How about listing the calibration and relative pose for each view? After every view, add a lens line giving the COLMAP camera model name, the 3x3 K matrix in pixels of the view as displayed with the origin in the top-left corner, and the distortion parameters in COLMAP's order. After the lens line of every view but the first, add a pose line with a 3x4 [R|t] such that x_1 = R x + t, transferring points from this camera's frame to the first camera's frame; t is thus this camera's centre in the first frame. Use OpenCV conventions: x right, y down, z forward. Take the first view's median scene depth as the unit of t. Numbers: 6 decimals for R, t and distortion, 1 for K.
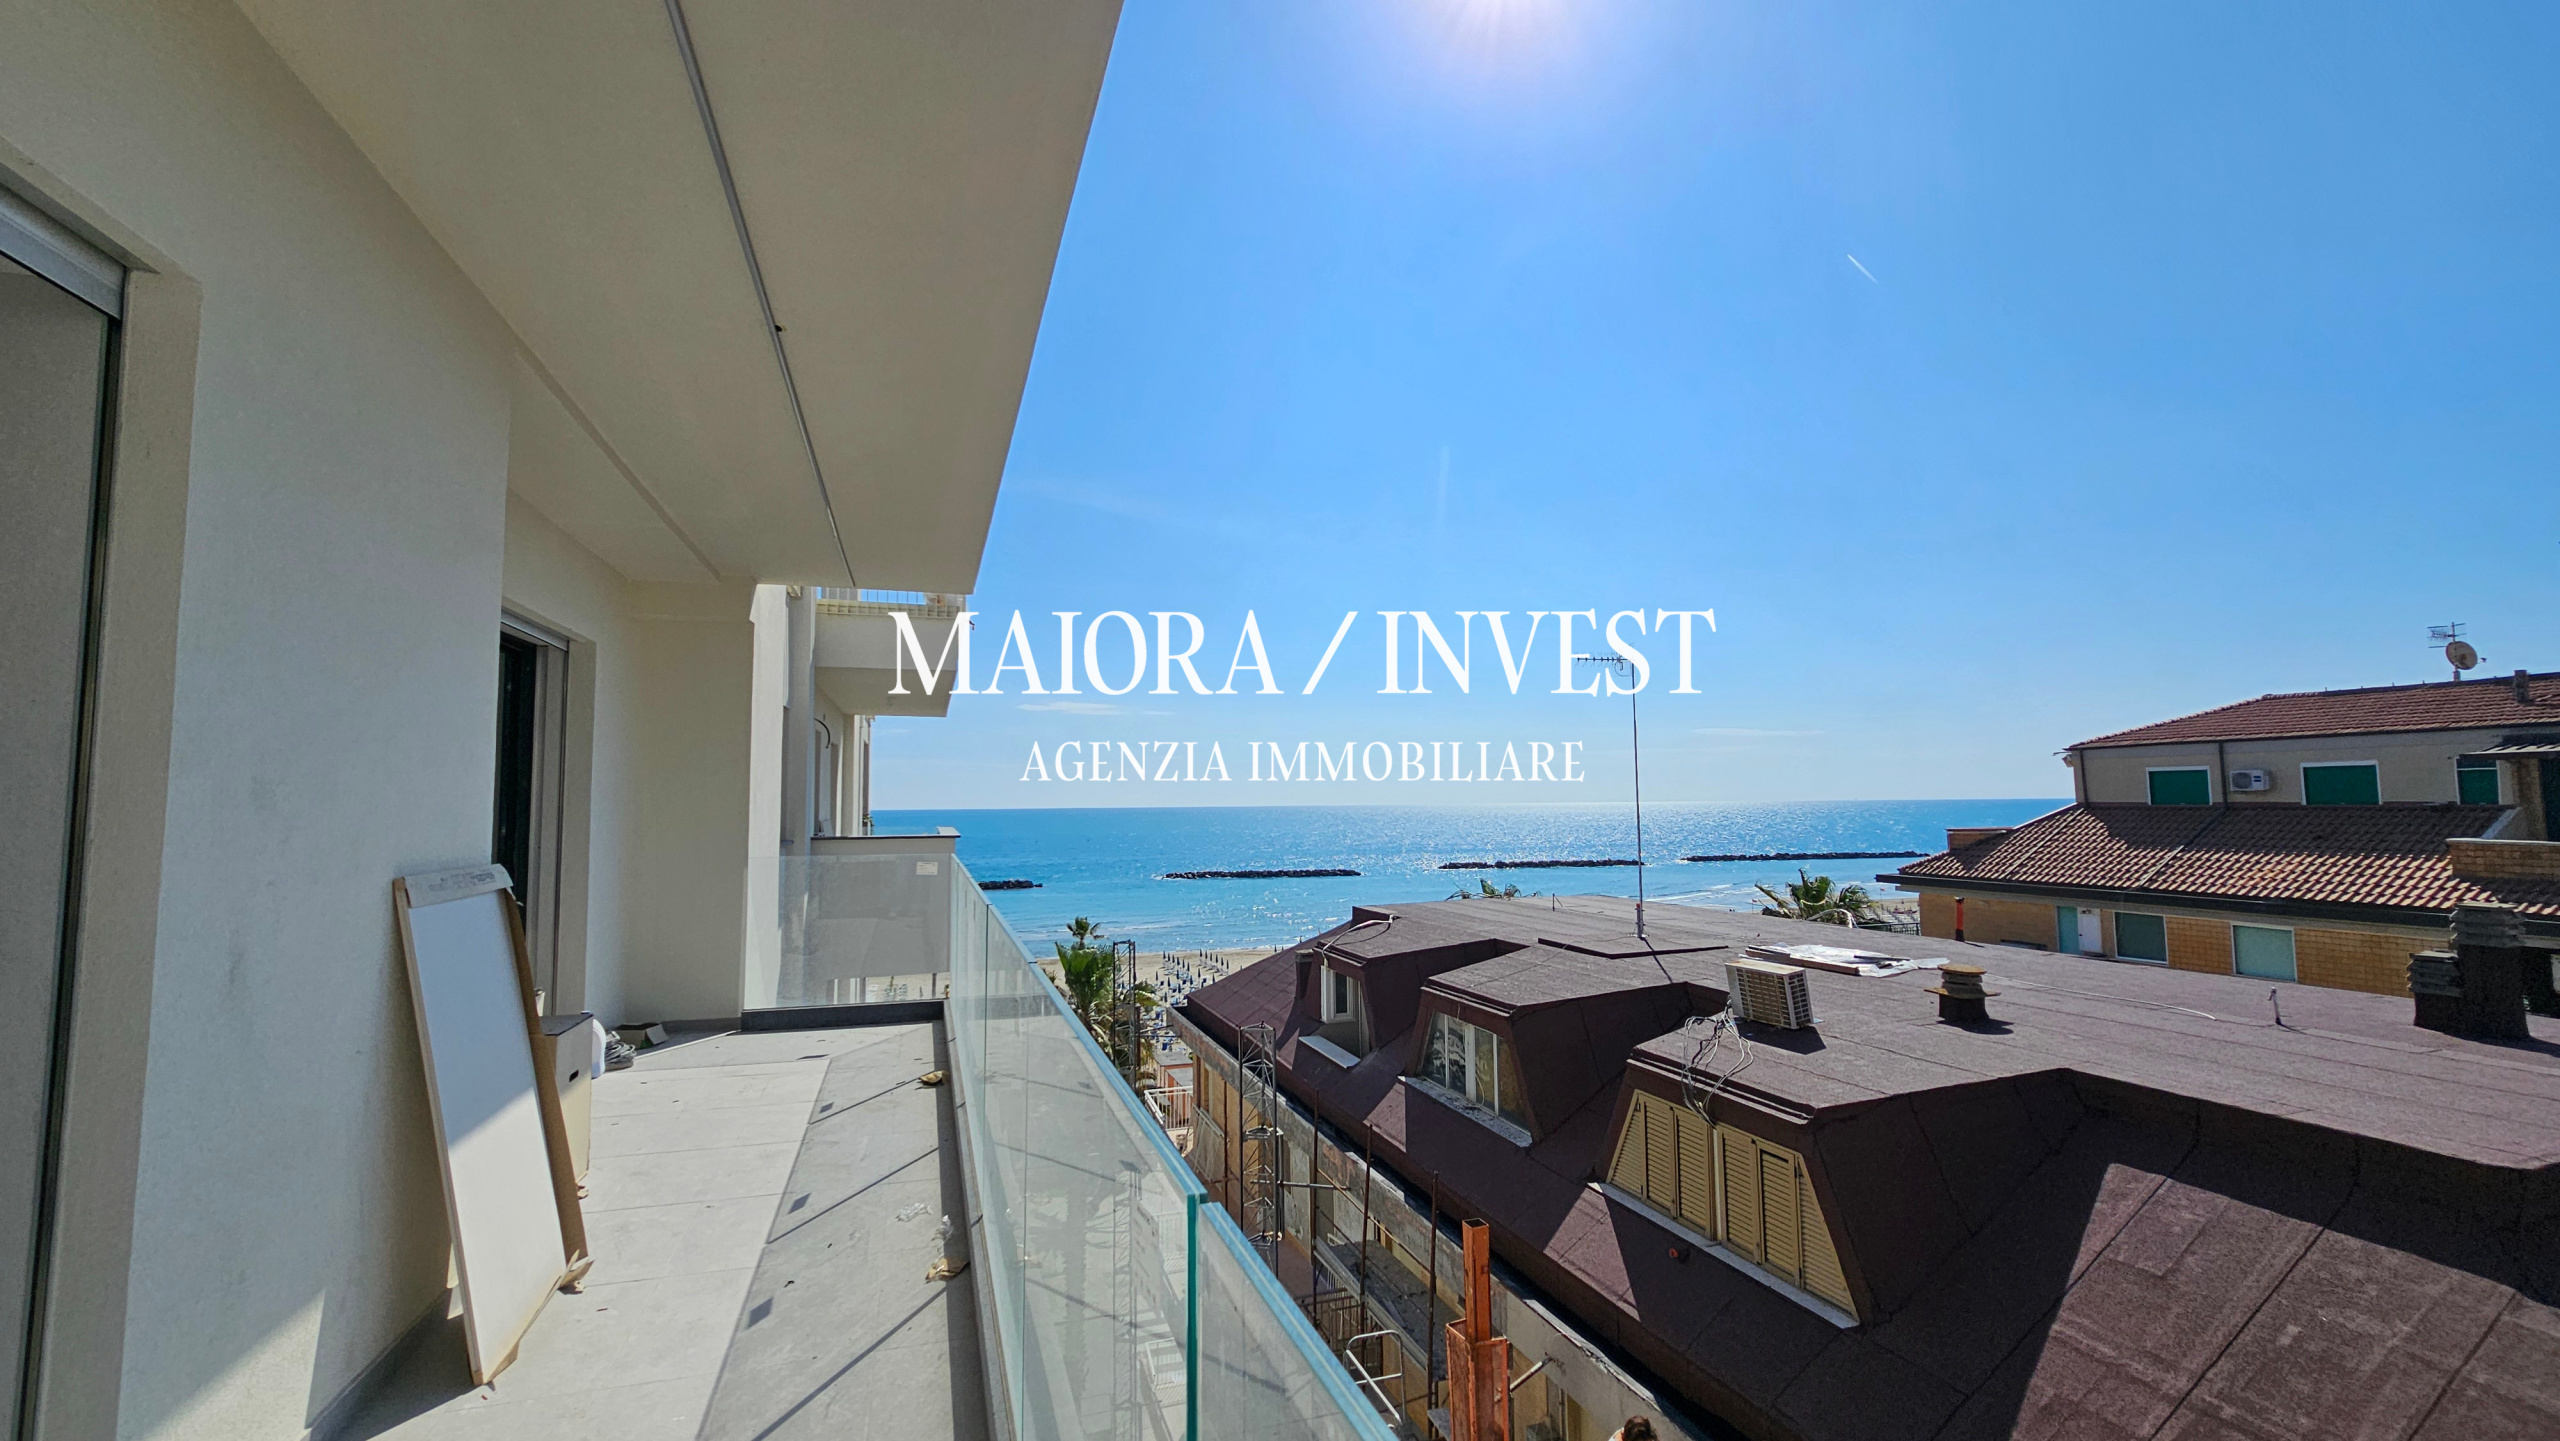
lens RADIAL K [[1038.7, 0, 1248.3], [0, 1038.7, 726.4], [0, 0, 1]] dist [-0.000341, -0.000549]
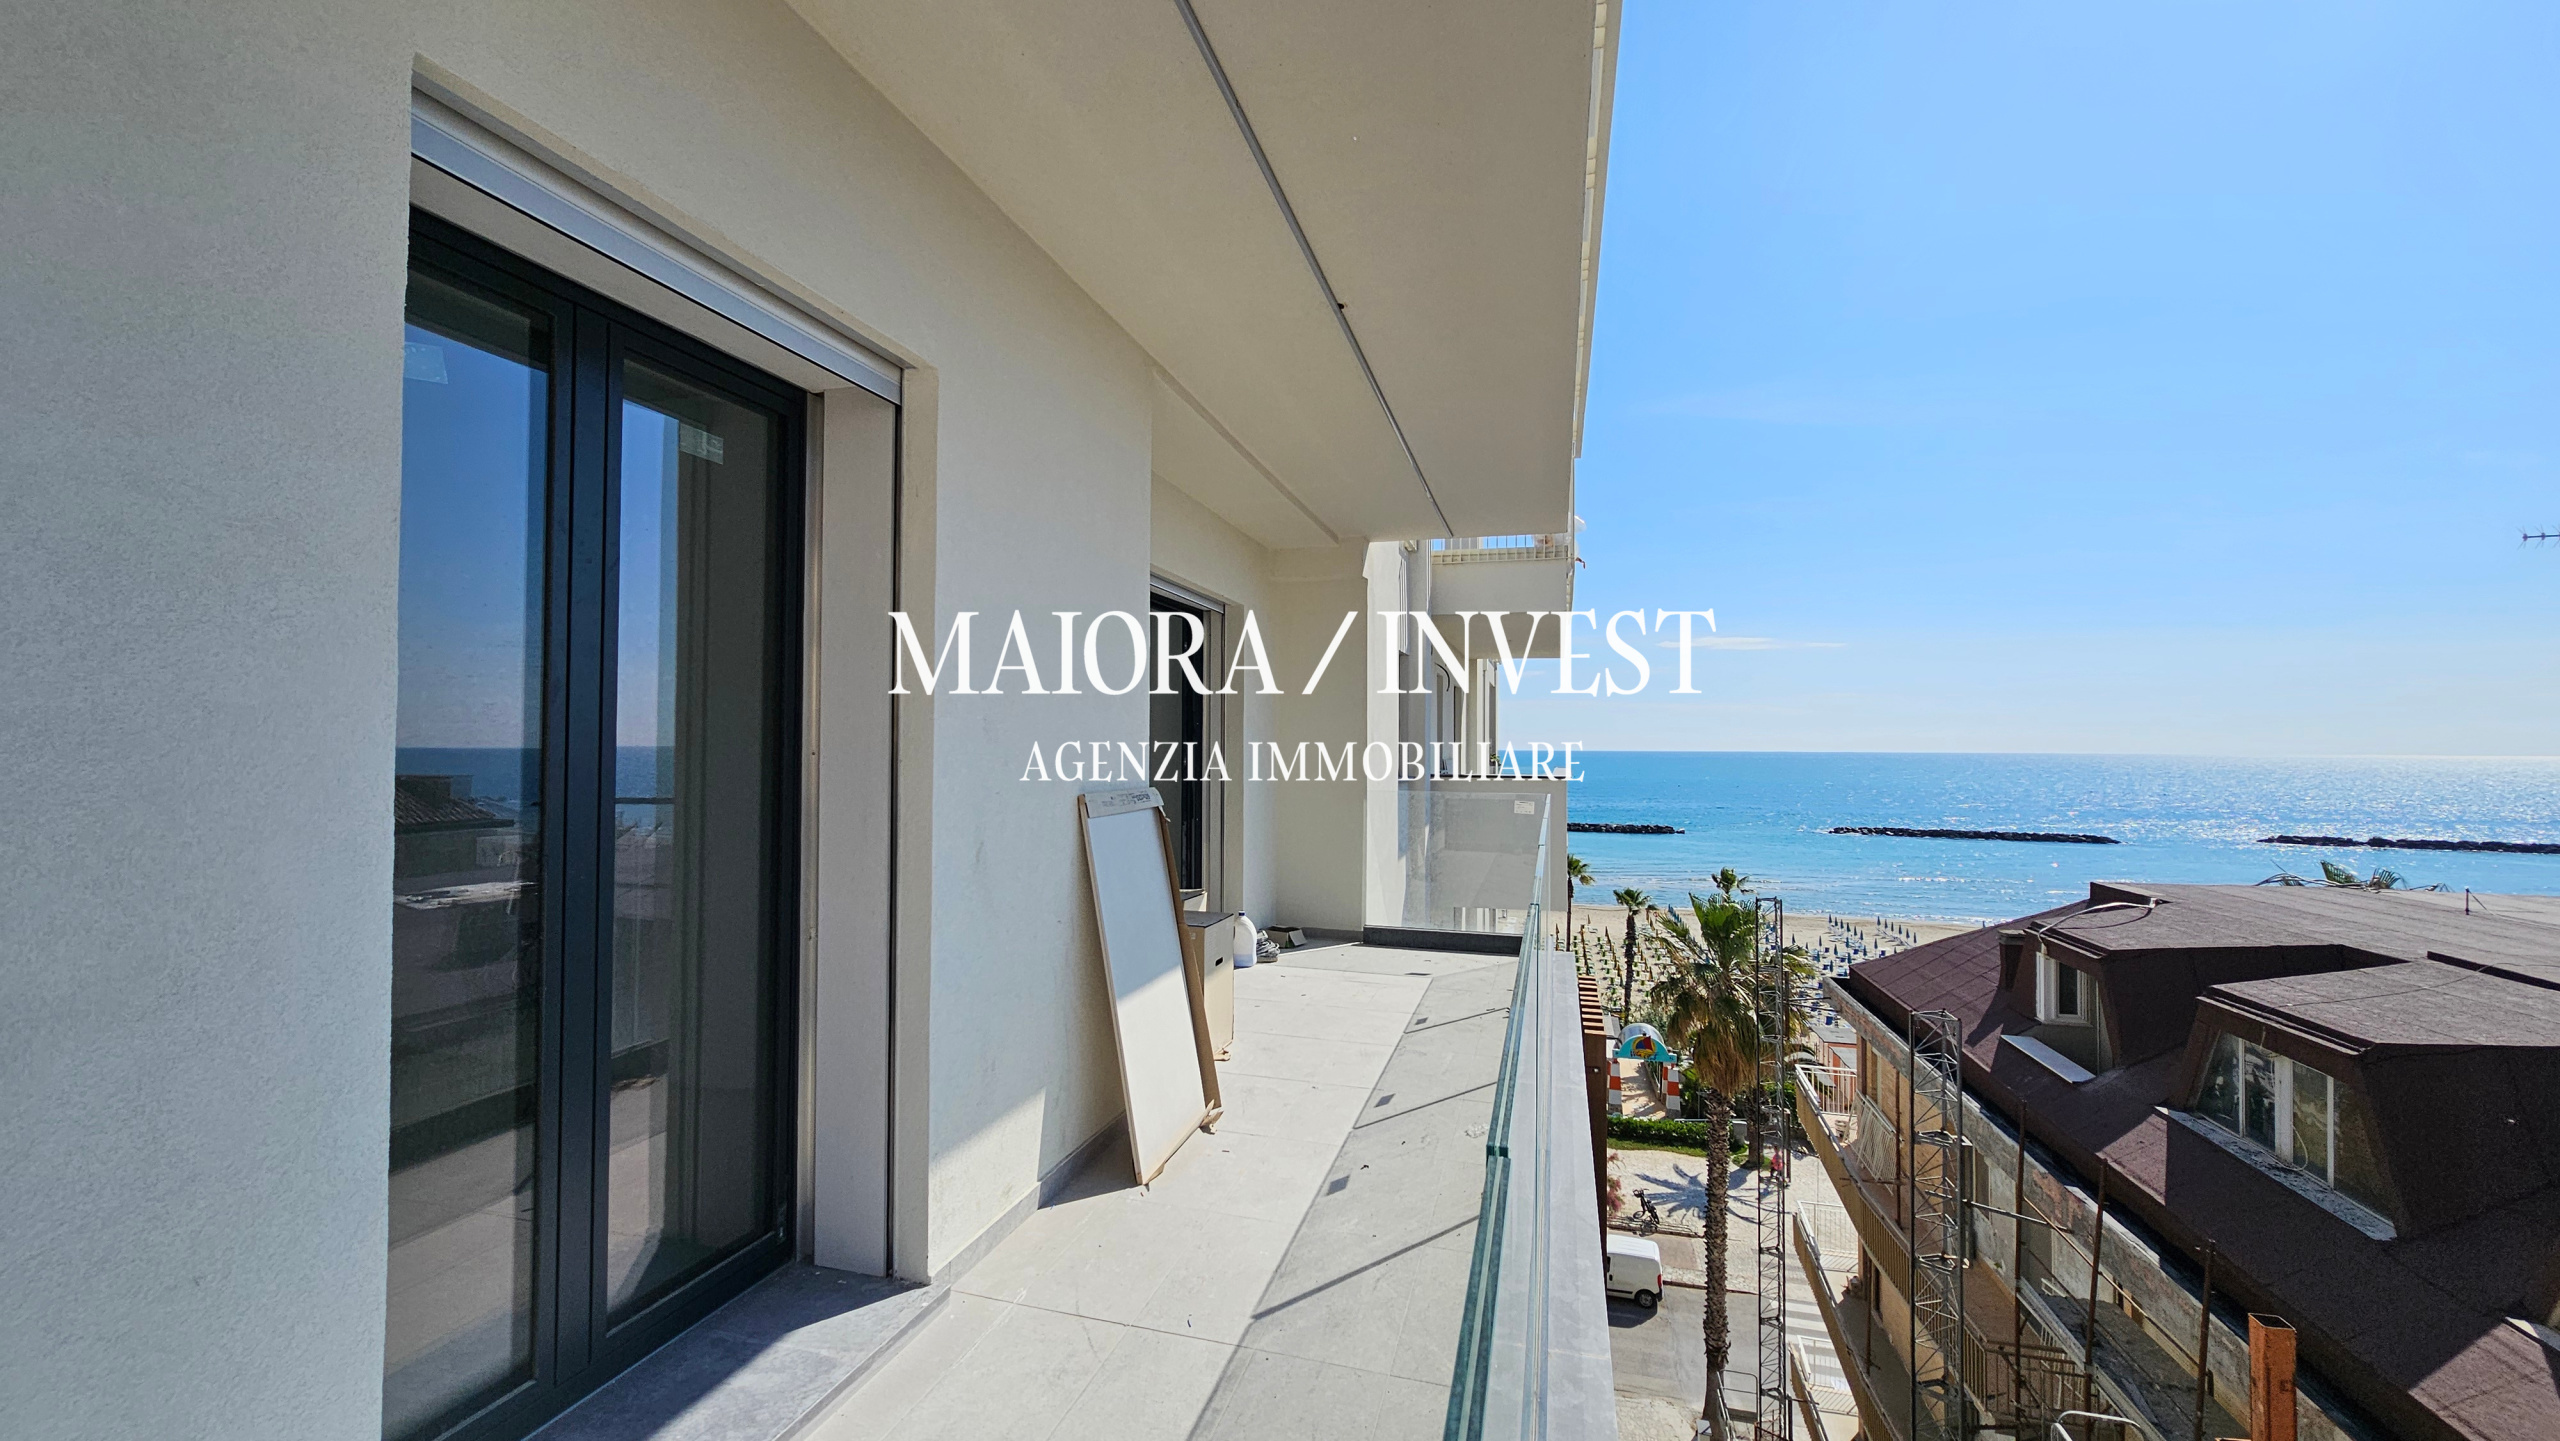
lens RADIAL K [[1038.7, 0, 1248.3], [0, 1038.7, 726.4], [0, 0, 1]] dist [-0.000341, -0.000549]
pose [[0.829353, 0.003486, -0.558715, 0.013080], [0.028198, 0.998445, 0.048087, 0.000185], [0.558014, -0.055636, 0.827965, 0.003744]]
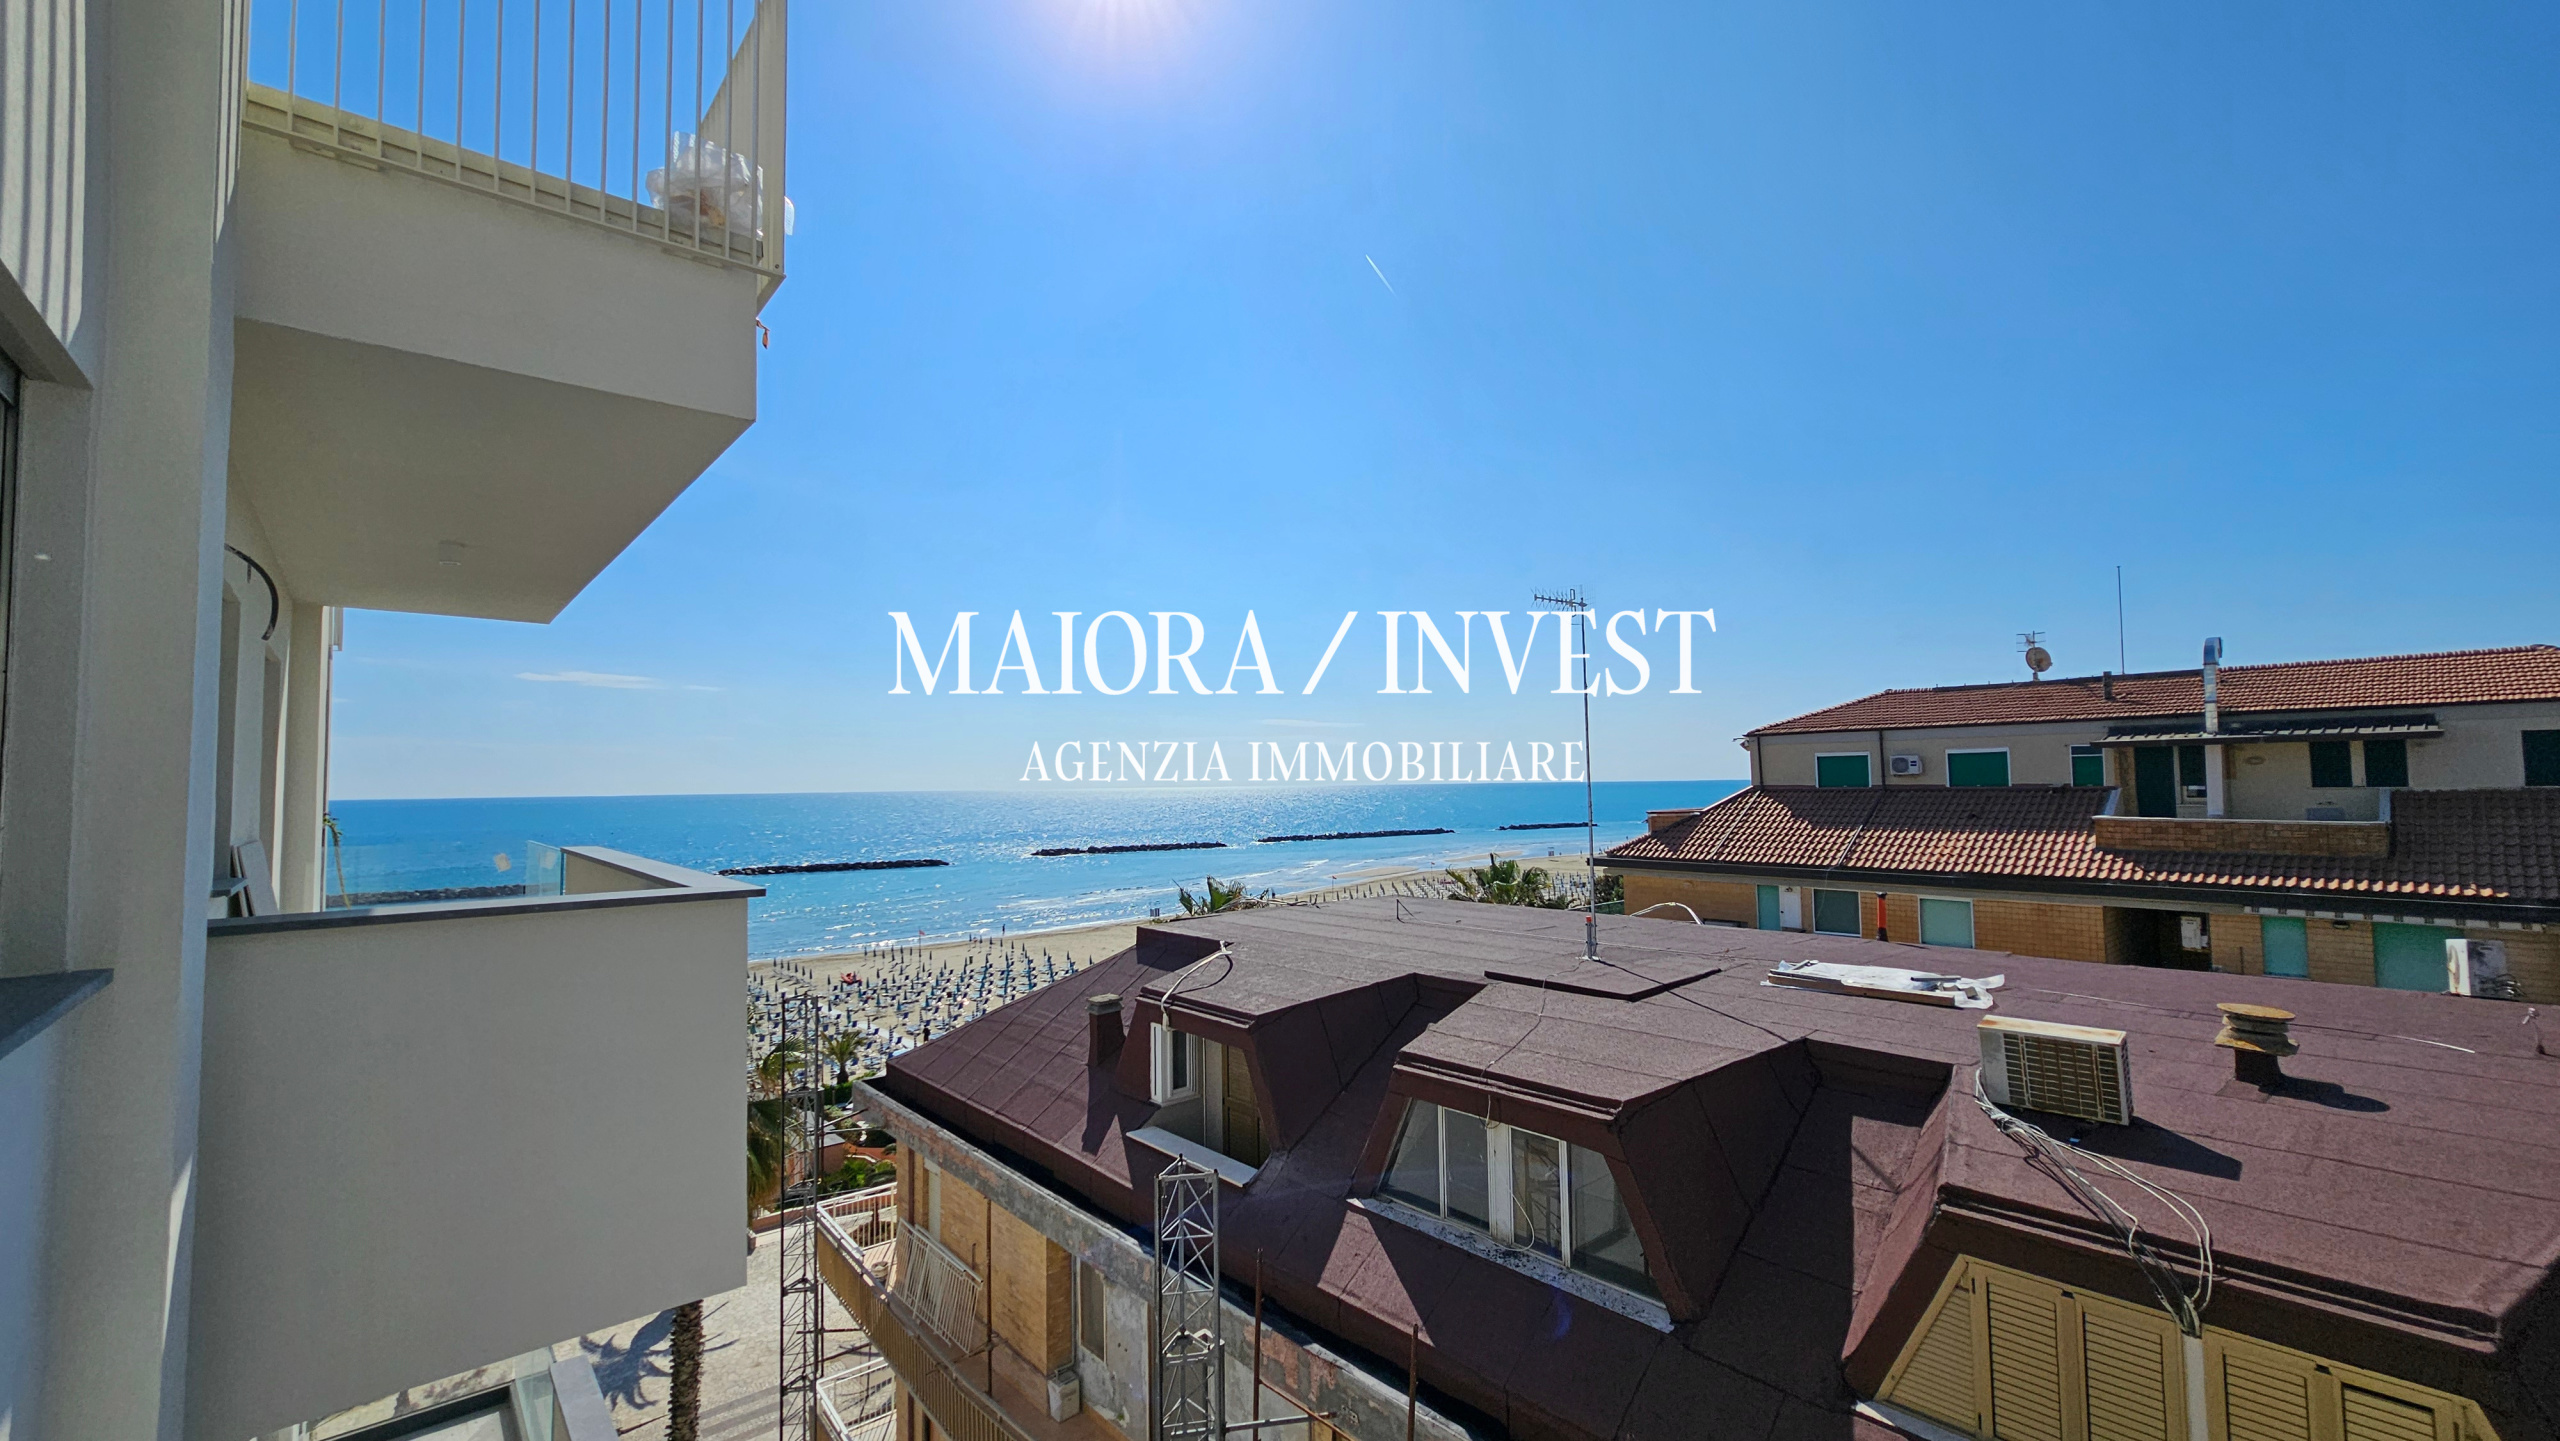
lens RADIAL K [[1038.7, 0, 1248.3], [0, 1038.7, 726.4], [0, 0, 1]] dist [-0.000341, -0.000549]
pose [[0.921924, 0.018455, 0.386931, -0.152081], [-0.023808, 0.999676, 0.009047, 0.024798], [-0.386638, -0.017553, 0.922064, 0.355610]]
